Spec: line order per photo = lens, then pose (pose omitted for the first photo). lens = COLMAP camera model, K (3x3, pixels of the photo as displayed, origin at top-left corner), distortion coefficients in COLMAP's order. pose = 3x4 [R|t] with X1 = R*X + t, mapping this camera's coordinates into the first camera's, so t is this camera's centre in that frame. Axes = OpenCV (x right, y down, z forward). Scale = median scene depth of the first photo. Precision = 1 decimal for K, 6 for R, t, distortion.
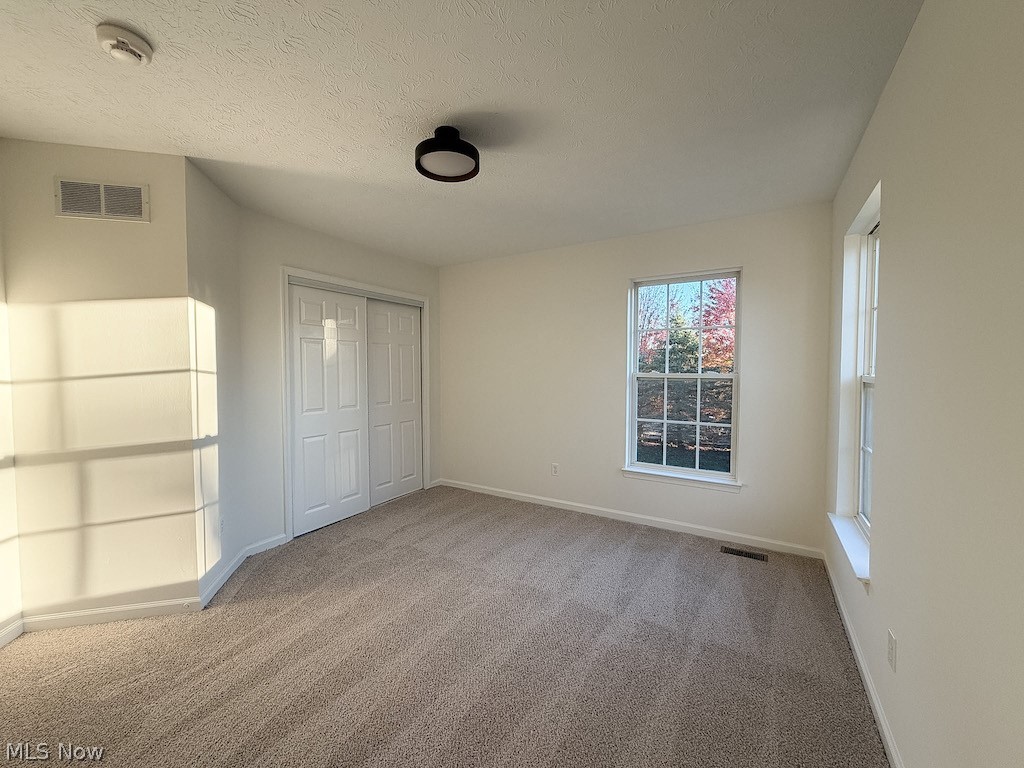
lens RADIAL K [[410.3, 0, 509.7], [0, 410.3, 387.8], [0, 0, 1]] dist [0.001777, -0.000321]
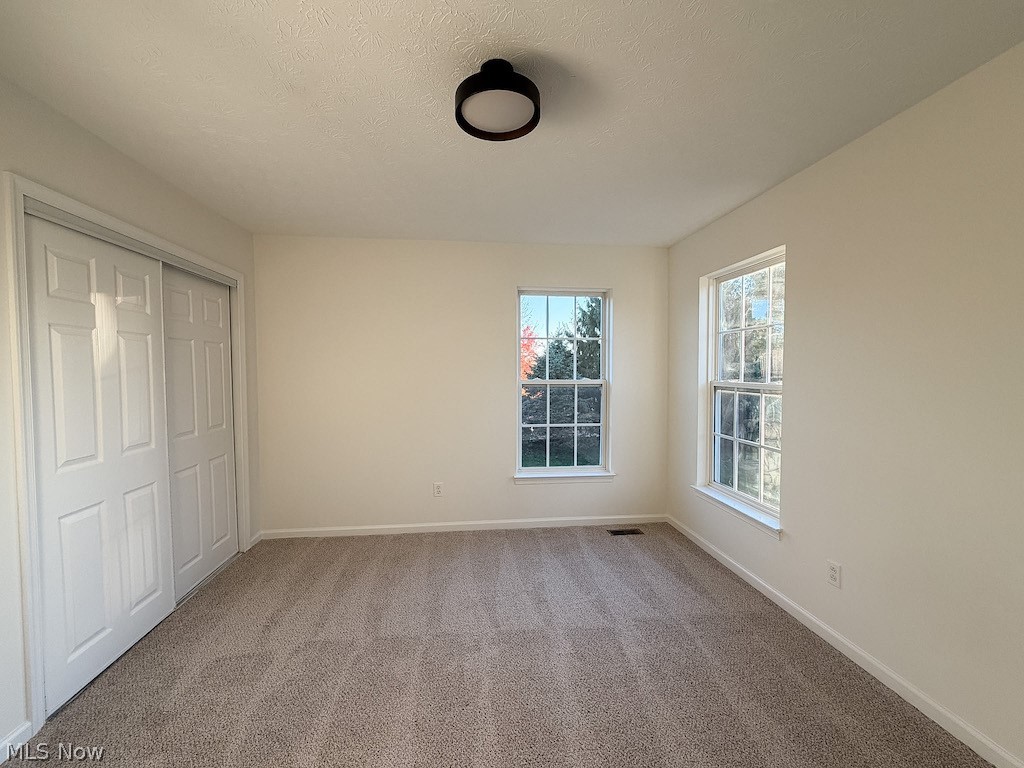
lens RADIAL K [[410.3, 0, 509.7], [0, 410.3, 387.8], [0, 0, 1]] dist [0.001777, -0.000321]
pose [[0.789771, -0.028913, 0.612720, -0.351394], [0.031107, 0.999491, 0.007068, -0.025966], [-0.612613, 0.013477, 0.790268, 0.230517]]
